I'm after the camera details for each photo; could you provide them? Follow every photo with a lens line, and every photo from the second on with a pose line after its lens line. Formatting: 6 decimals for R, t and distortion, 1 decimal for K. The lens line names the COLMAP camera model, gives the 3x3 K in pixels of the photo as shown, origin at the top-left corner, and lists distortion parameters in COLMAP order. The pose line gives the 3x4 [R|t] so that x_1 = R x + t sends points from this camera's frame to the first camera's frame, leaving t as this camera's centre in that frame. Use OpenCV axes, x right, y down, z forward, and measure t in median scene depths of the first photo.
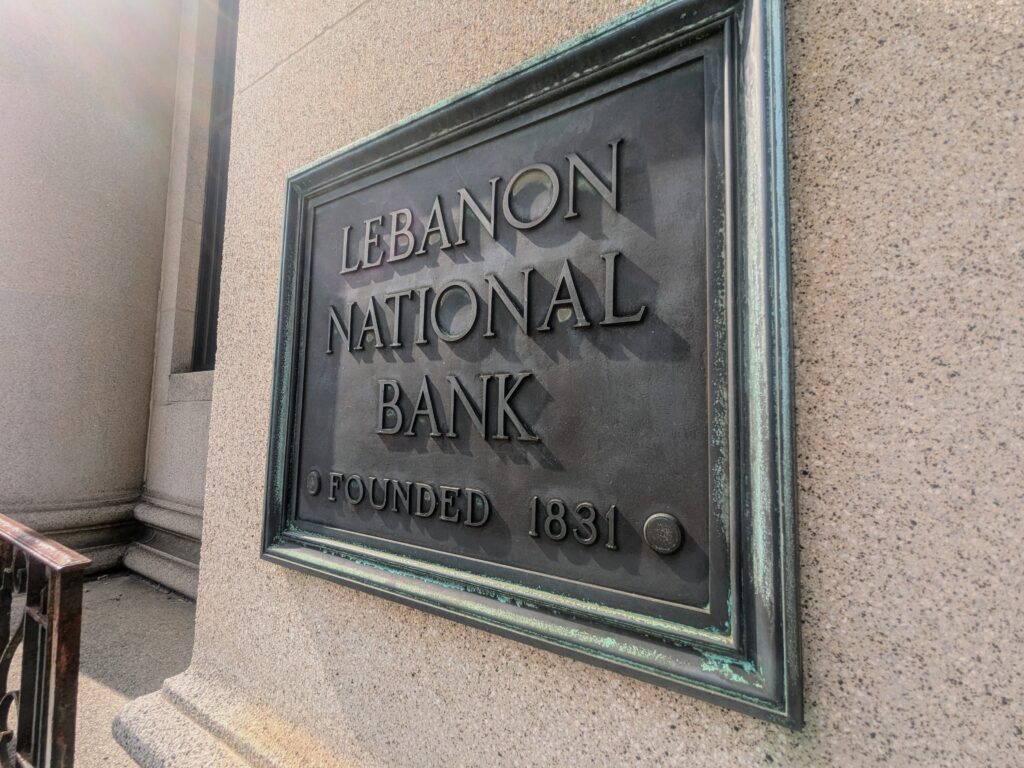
lens RADIAL K [[473.8, 0, 512.0], [0, 473.8, 384.0], [0, 0, 1]] dist [-0.000859, -0.000105]
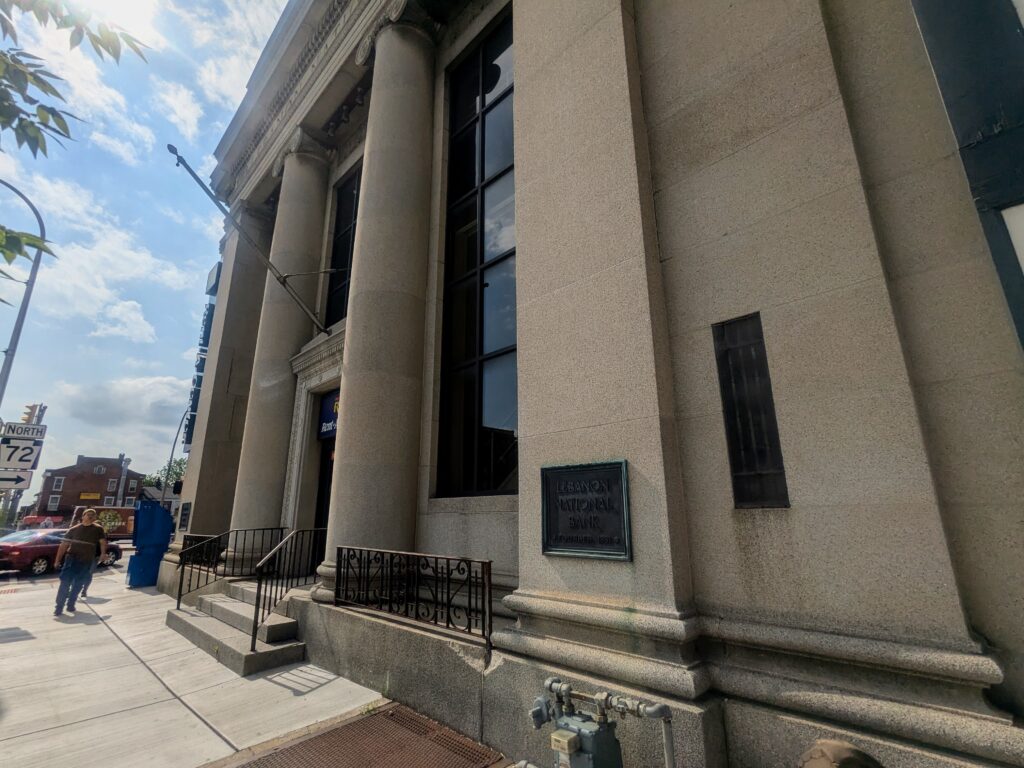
lens RADIAL K [[473.8, 0, 512.0], [0, 473.8, 384.0], [0, 0, 1]] dist [-0.000859, -0.000105]
pose [[0.981520, -0.072623, -0.177045, 0.153322], [0.037985, 0.980719, -0.191697, -0.510393], [0.187552, 0.181429, 0.965354, -4.965460]]
